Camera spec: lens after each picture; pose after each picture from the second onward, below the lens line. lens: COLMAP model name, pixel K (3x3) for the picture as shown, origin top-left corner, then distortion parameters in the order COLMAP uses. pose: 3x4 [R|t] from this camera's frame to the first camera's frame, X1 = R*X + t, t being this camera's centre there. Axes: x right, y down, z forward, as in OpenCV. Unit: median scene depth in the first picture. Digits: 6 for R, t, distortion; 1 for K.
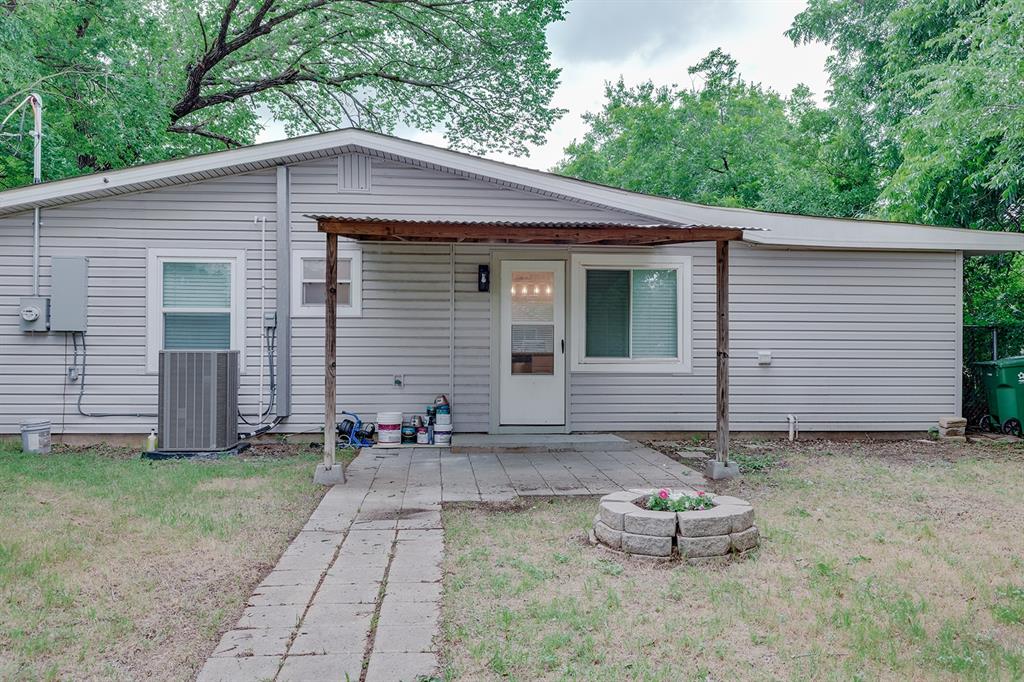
lens RADIAL K [[825.6, 0, 512.0], [0, 825.6, 341.0], [0, 0, 1]] dist [0.007005, -0.005268]
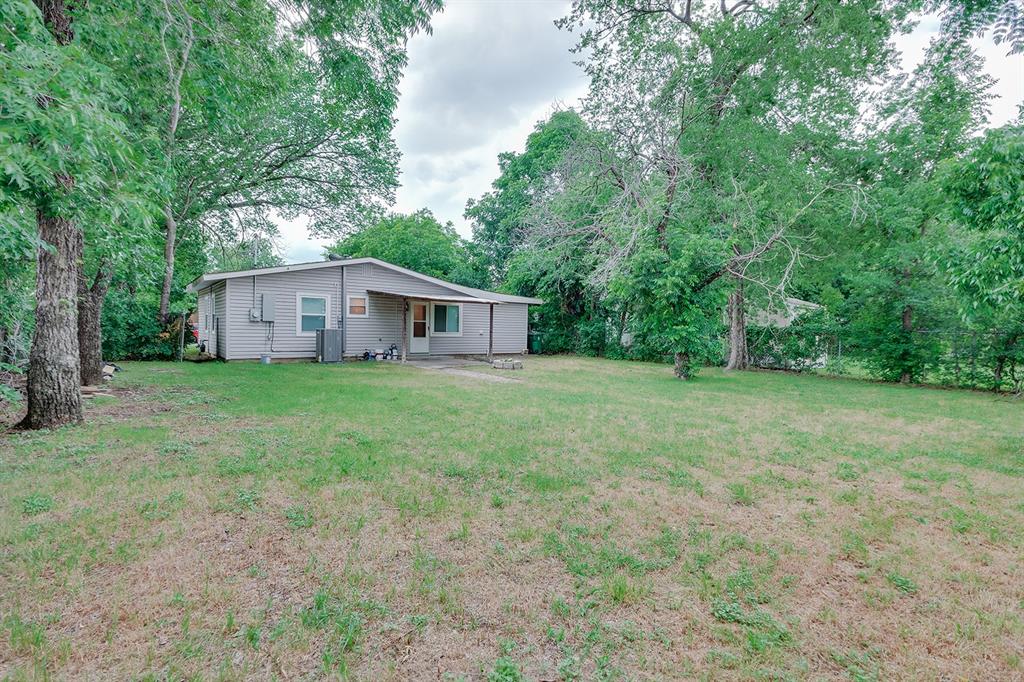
lens RADIAL K [[483.4, 0, 512.0], [0, 483.4, 341.0], [0, 0, 1]] dist [0.000208, -0.000251]
pose [[0.829931, -0.002368, 0.557861, -0.726164], [-0.020399, 0.999193, 0.034589, -0.017254], [-0.557493, -0.040087, 0.829213, -0.756653]]
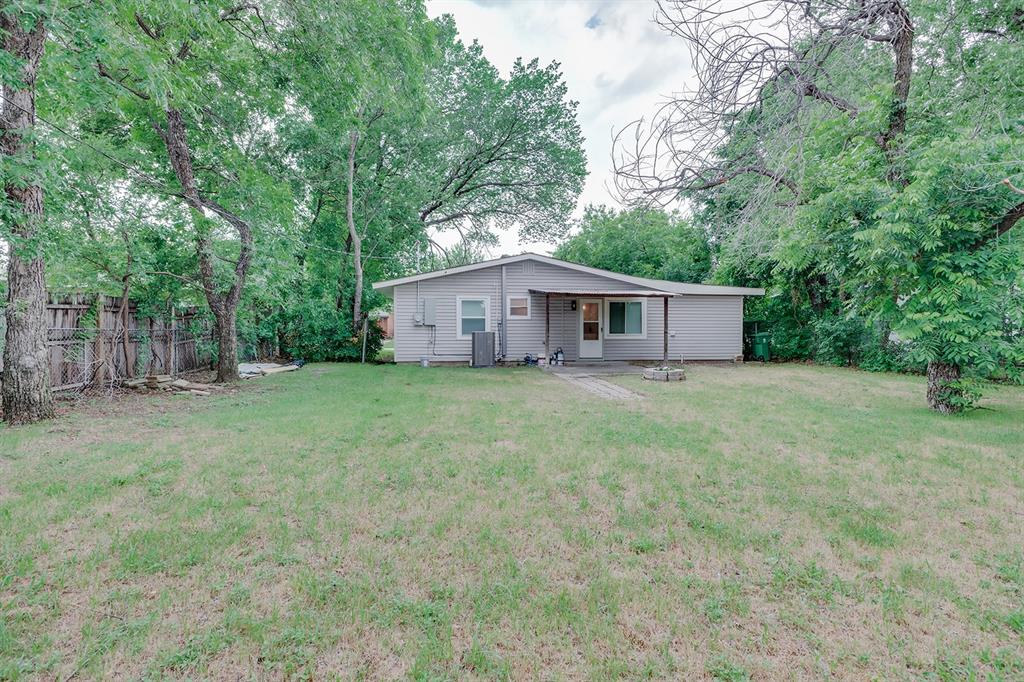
lens RADIAL K [[483.4, 0, 512.0], [0, 483.4, 341.0], [0, 0, 1]] dist [0.000208, -0.000251]
pose [[0.999437, -0.004421, 0.033253, -0.297578], [0.003408, 0.999530, 0.030466, -0.006453], [-0.033372, -0.030336, 0.998983, -0.627722]]
